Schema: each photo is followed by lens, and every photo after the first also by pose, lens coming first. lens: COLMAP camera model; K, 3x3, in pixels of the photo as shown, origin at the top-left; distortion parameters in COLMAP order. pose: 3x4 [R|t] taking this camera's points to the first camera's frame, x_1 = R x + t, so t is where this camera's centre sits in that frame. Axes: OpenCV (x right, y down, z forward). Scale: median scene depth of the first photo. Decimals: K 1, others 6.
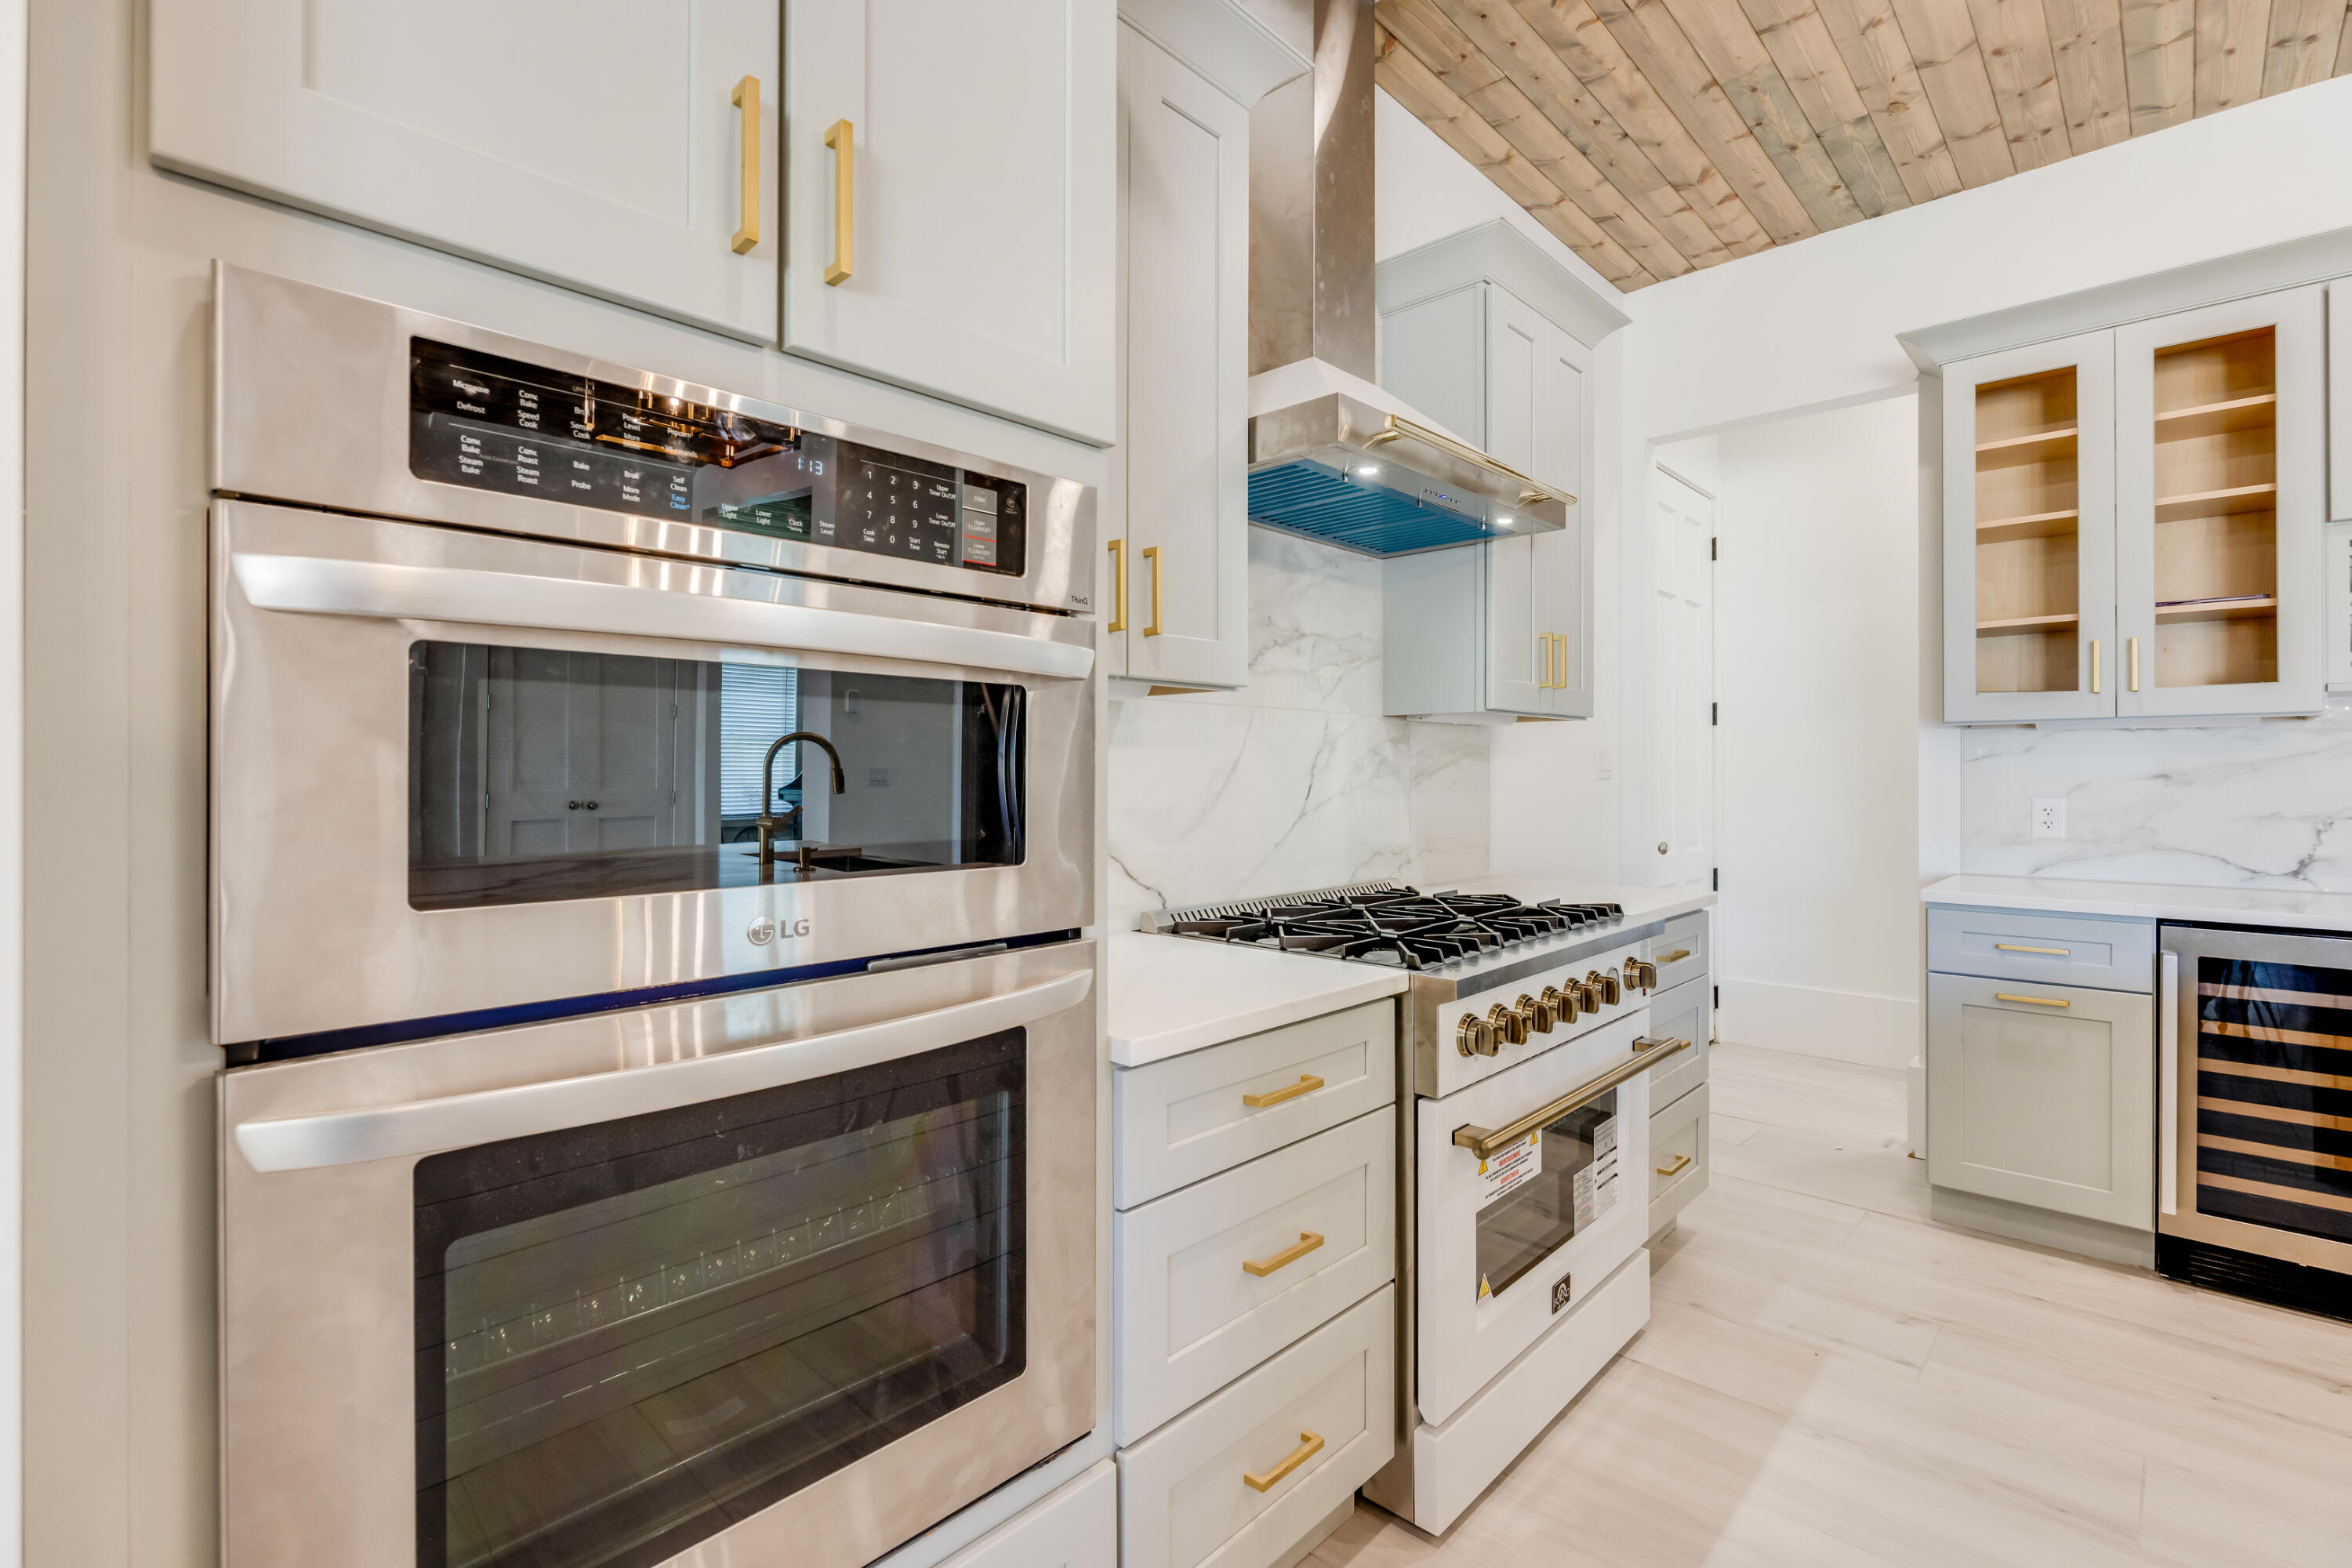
lens RADIAL K [[1093.6, 0, 1184.4], [0, 1093.6, 770.6], [0, 0, 1]] dist [0.001182, -0.000217]
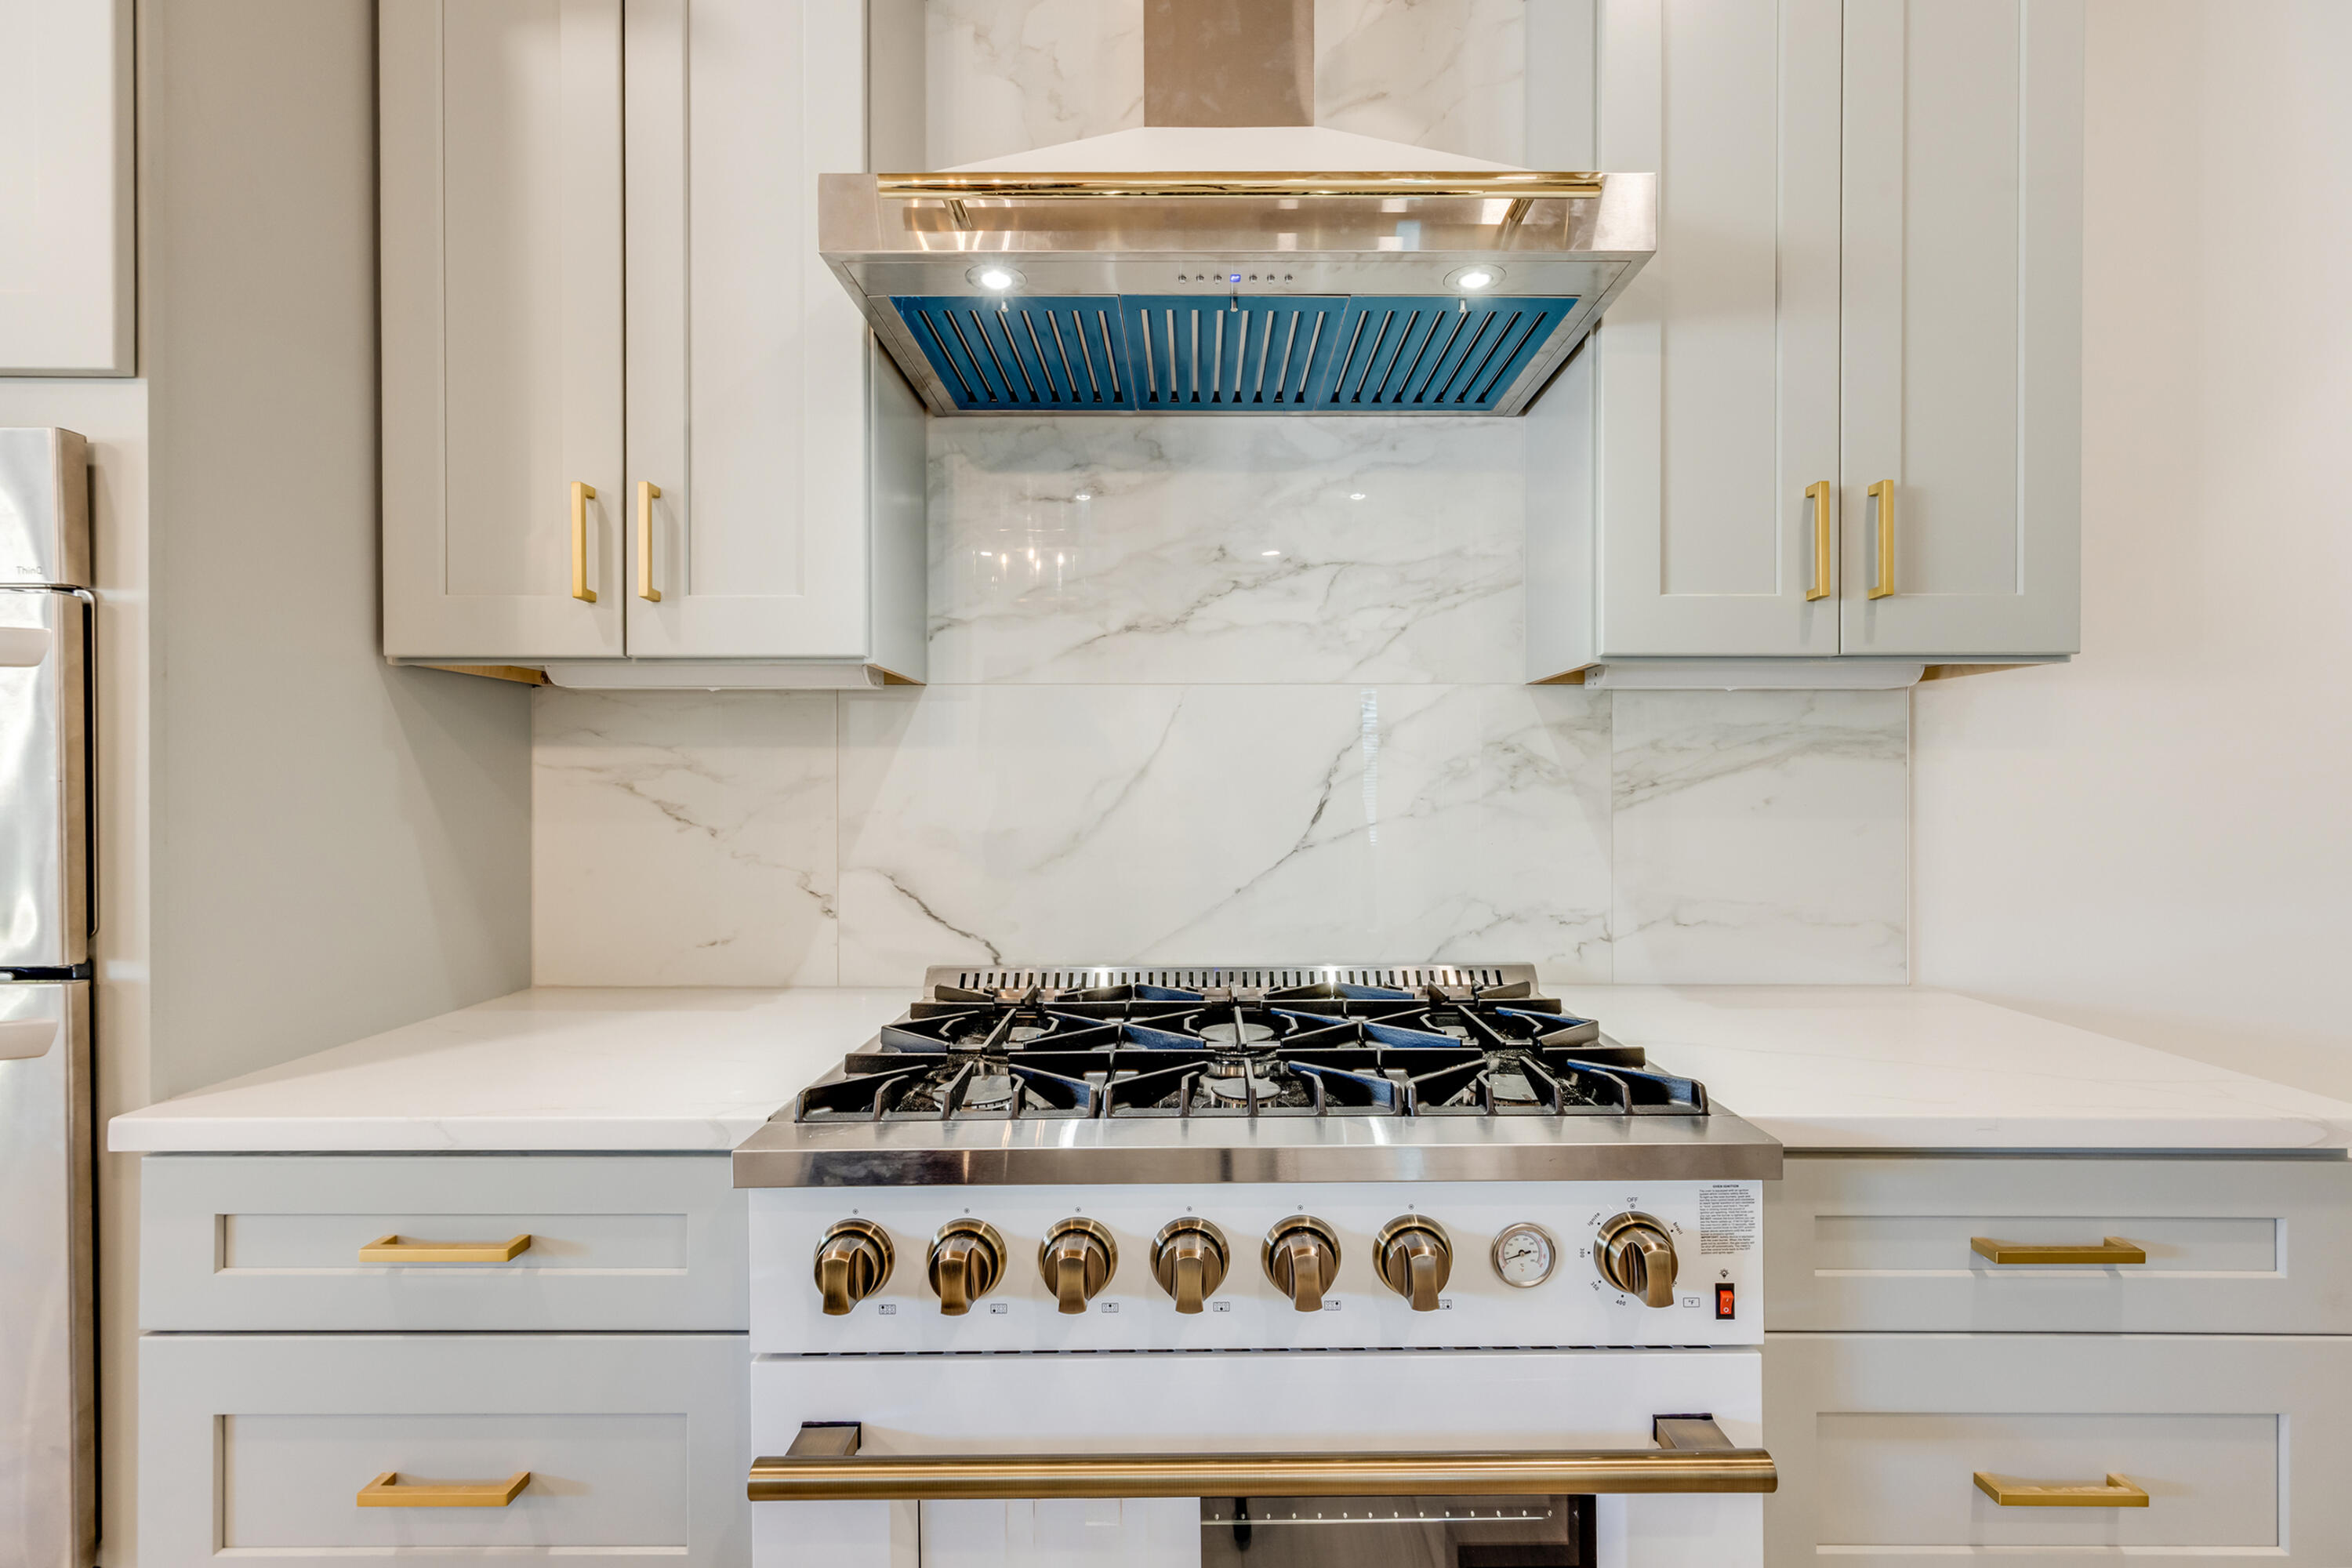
lens RADIAL K [[996.7, 0, 1194.3], [0, 996.7, 777.1], [0, 0, 1]] dist [-0.010507, 0.000273]
pose [[0.678530, -0.000041, -0.734573, 0.474971], [0.001786, 0.999997, 0.001594, -0.001682], [0.734571, -0.002393, 0.678528, 0.534782]]
